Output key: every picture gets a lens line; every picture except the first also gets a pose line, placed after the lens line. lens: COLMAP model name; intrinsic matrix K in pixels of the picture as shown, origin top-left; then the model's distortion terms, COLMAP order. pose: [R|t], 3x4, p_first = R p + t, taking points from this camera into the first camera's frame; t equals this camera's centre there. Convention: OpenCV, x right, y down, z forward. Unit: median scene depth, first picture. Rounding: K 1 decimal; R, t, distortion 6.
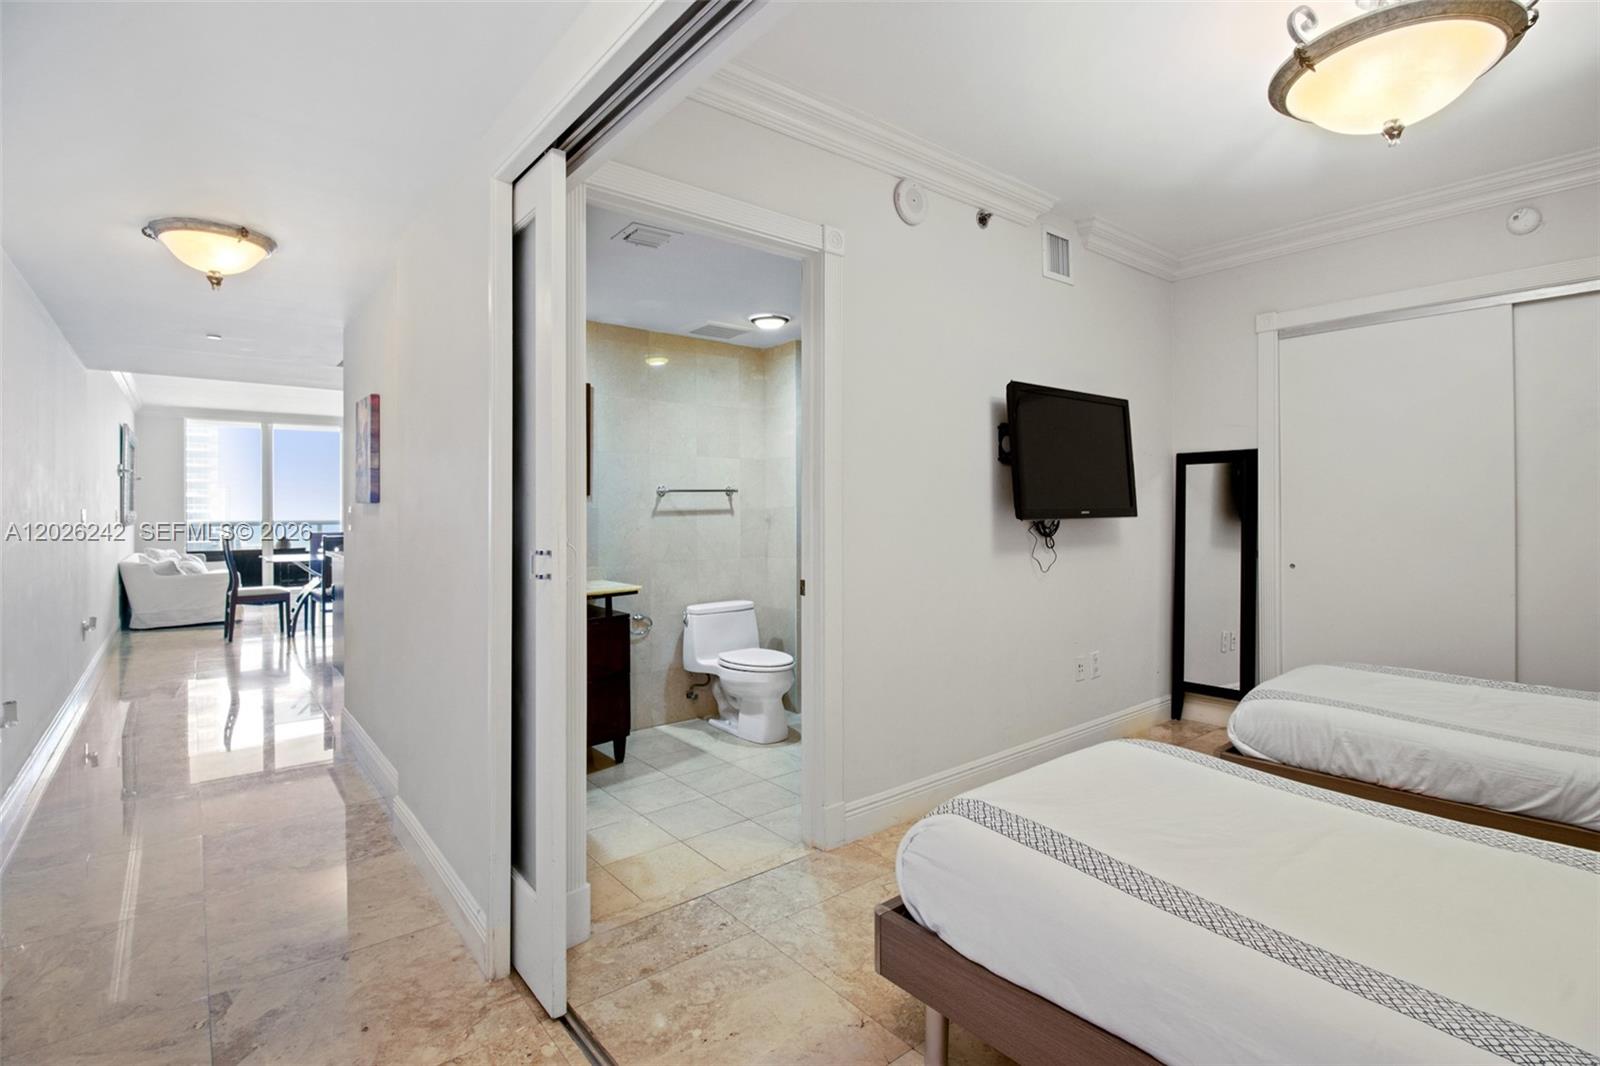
lens RADIAL K [[767.1, 0, 807.5], [0, 767.1, 510.9], [0, 0, 1]] dist [-0.002568, -0.010248]
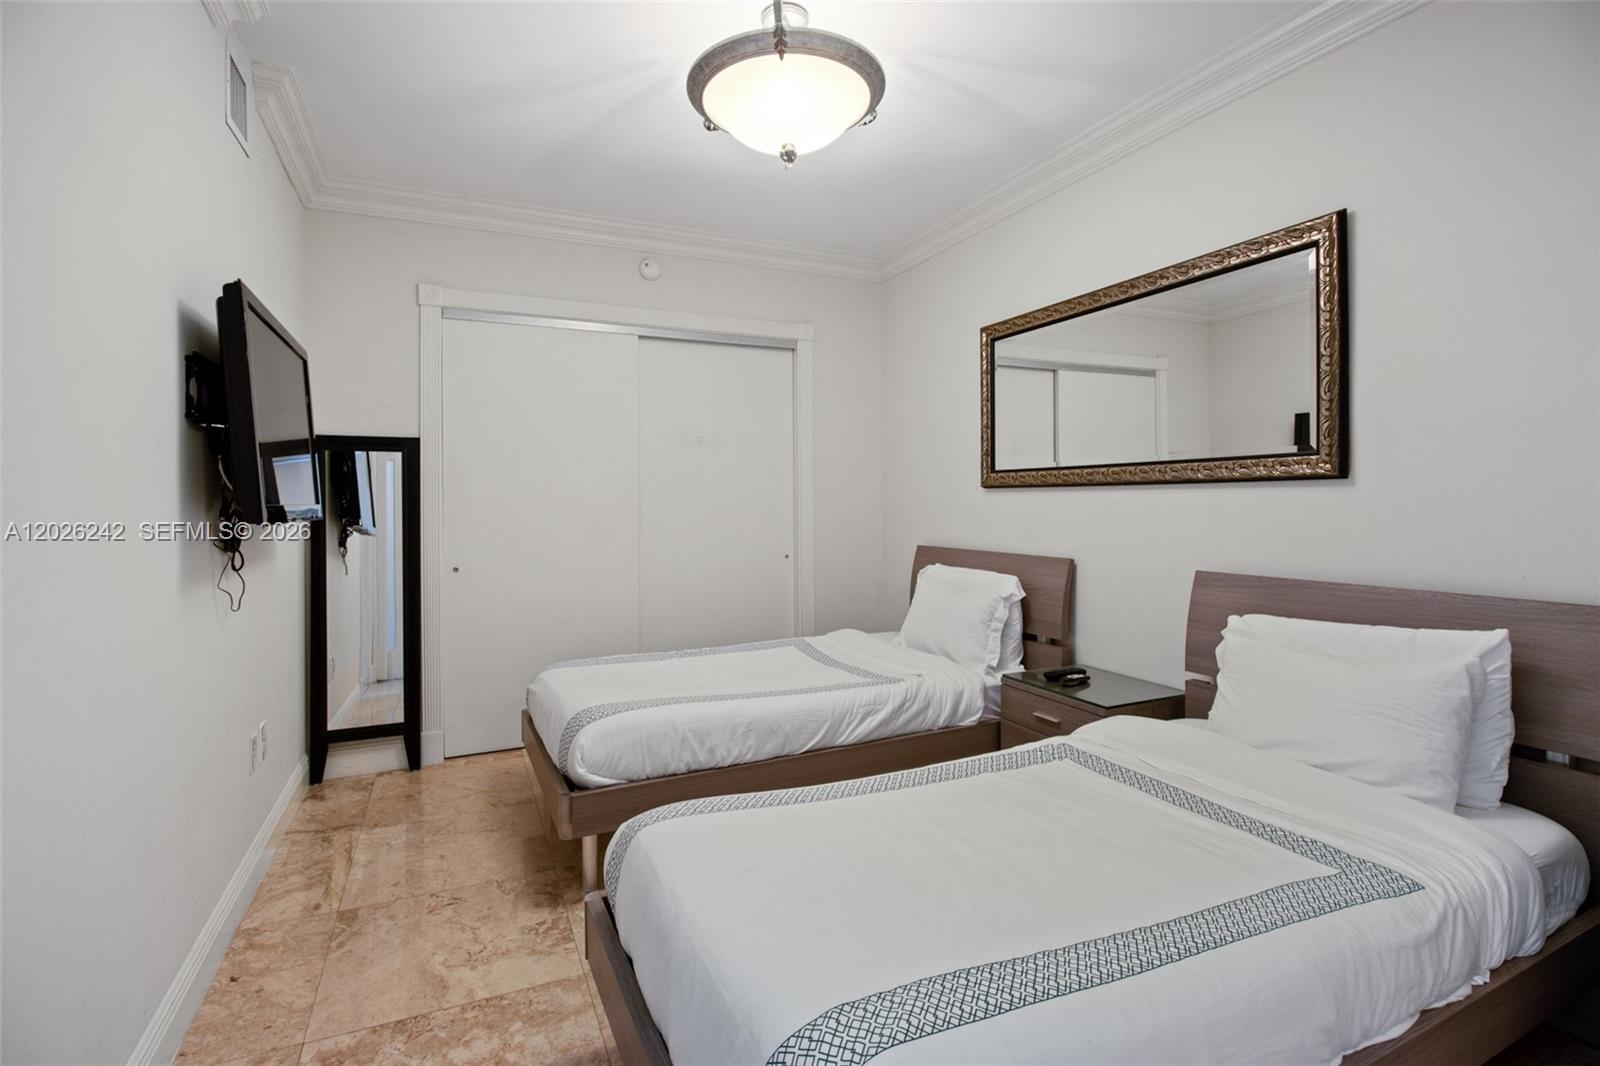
lens RADIAL K [[767.1, 0, 805.8], [0, 767.1, 511.4], [0, 0, 1]] dist [-0.002568, -0.010248]
pose [[0.240933, -0.004592, 0.970531, -0.164385], [0.005998, 0.999977, 0.003243, 0.002032], [-0.970523, 0.005040, 0.240955, 0.416156]]
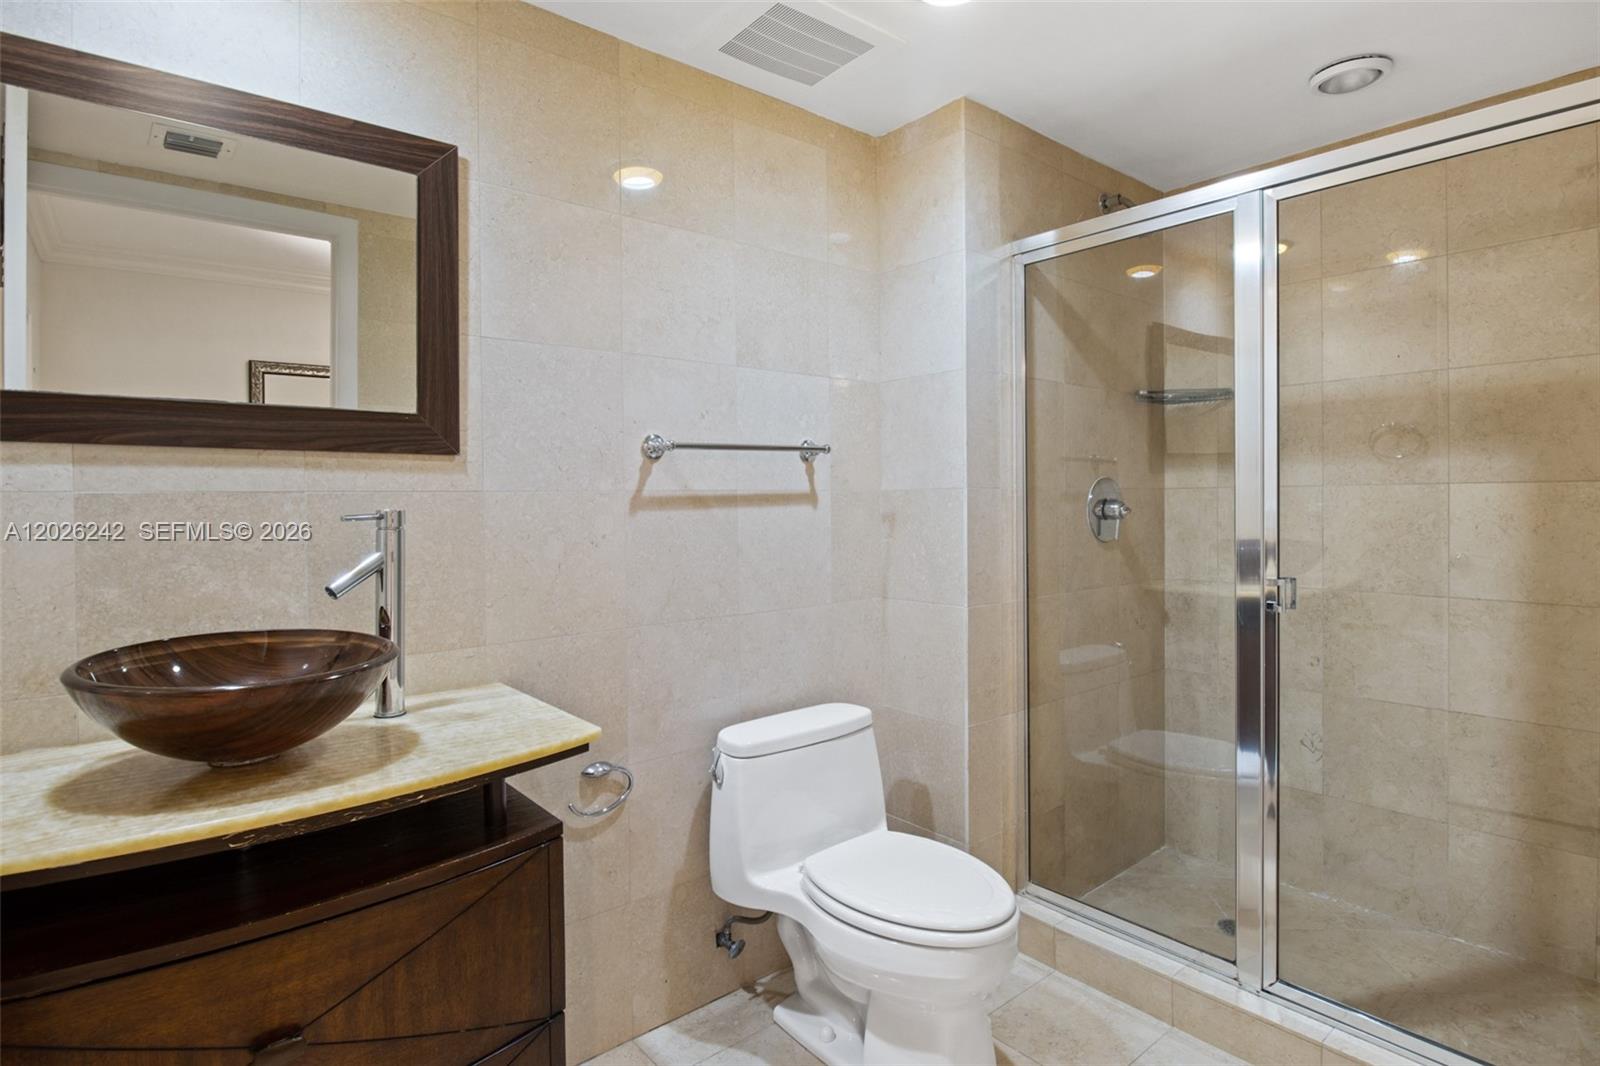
lens RADIAL K [[820.2, 0, 813.6], [0, 820.2, 500.1], [0, 0, 1]] dist [0.000388, 0.000191]
pose [[0.999703, -0.004212, 0.023999, -0.136151], [0.004111, 0.999983, 0.004218, 0.000190], [-0.024017, -0.004118, 0.999703, 0.660927]]
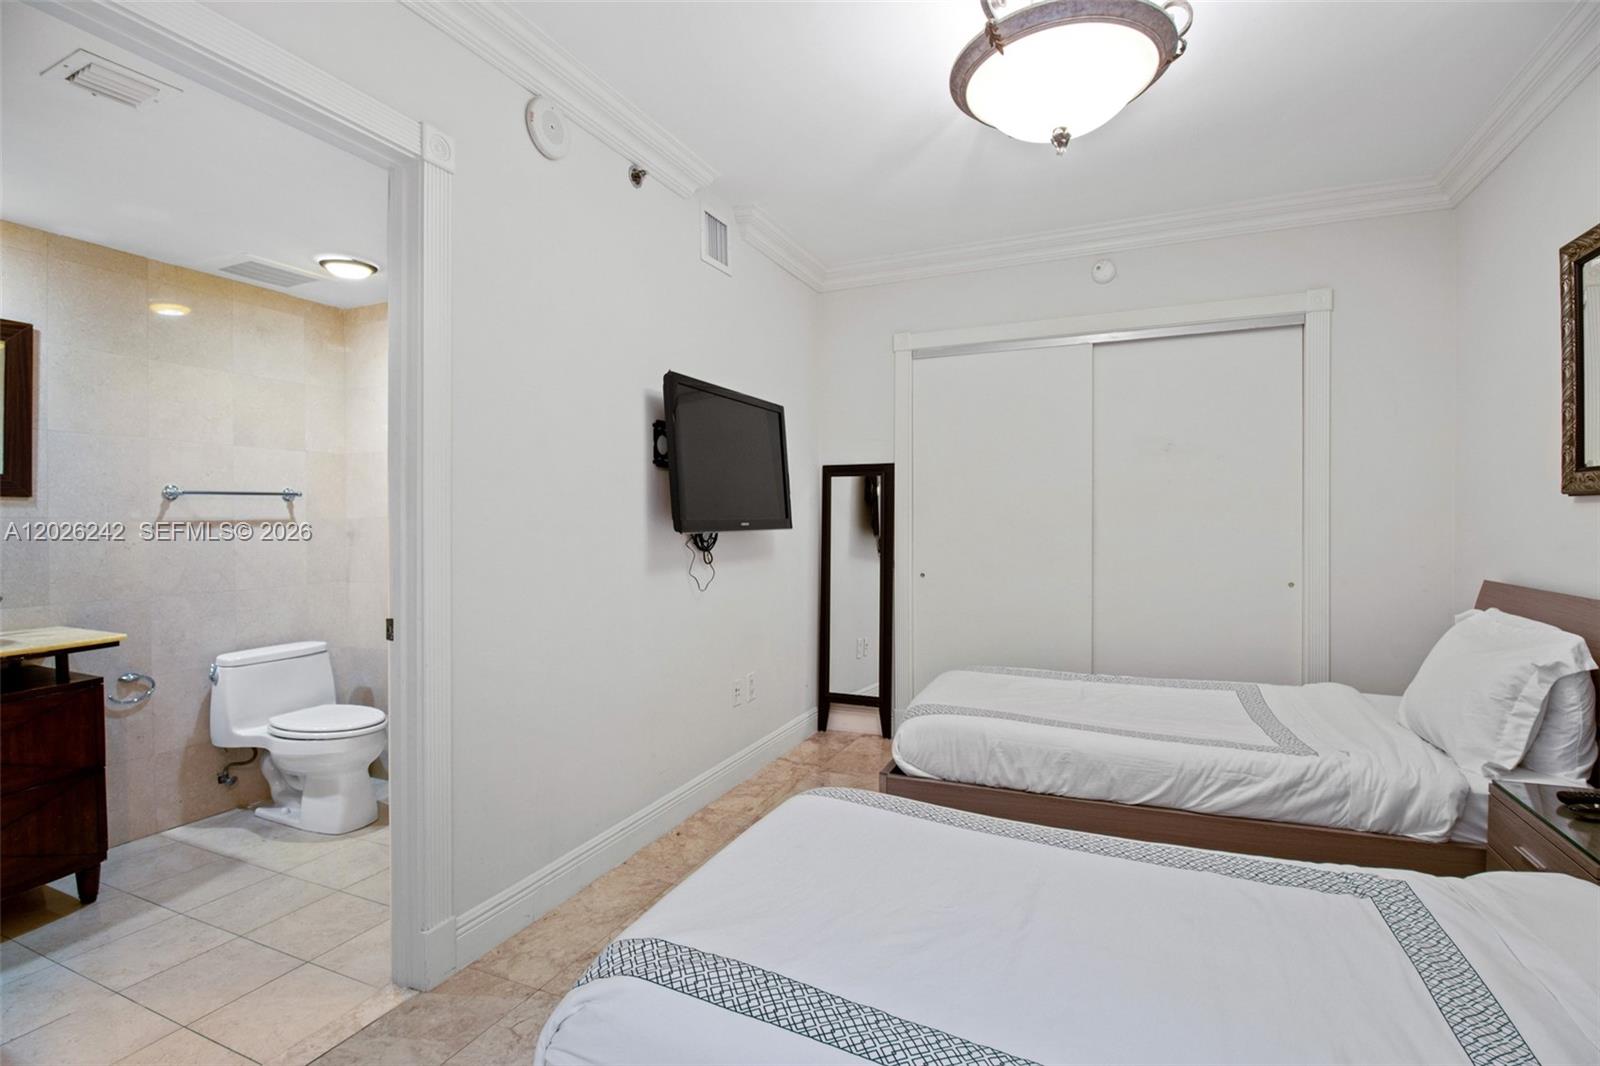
lens RADIAL K [[767.1, 0, 805.2], [0, 767.1, 527.3], [0, 0, 1]] dist [-0.002568, -0.010248]
pose [[0.893235, -0.000929, 0.449590, 0.014159], [-0.001960, 0.999980, 0.005961, 0.000020], [-0.449586, -0.006206, 0.893215, 0.145777]]
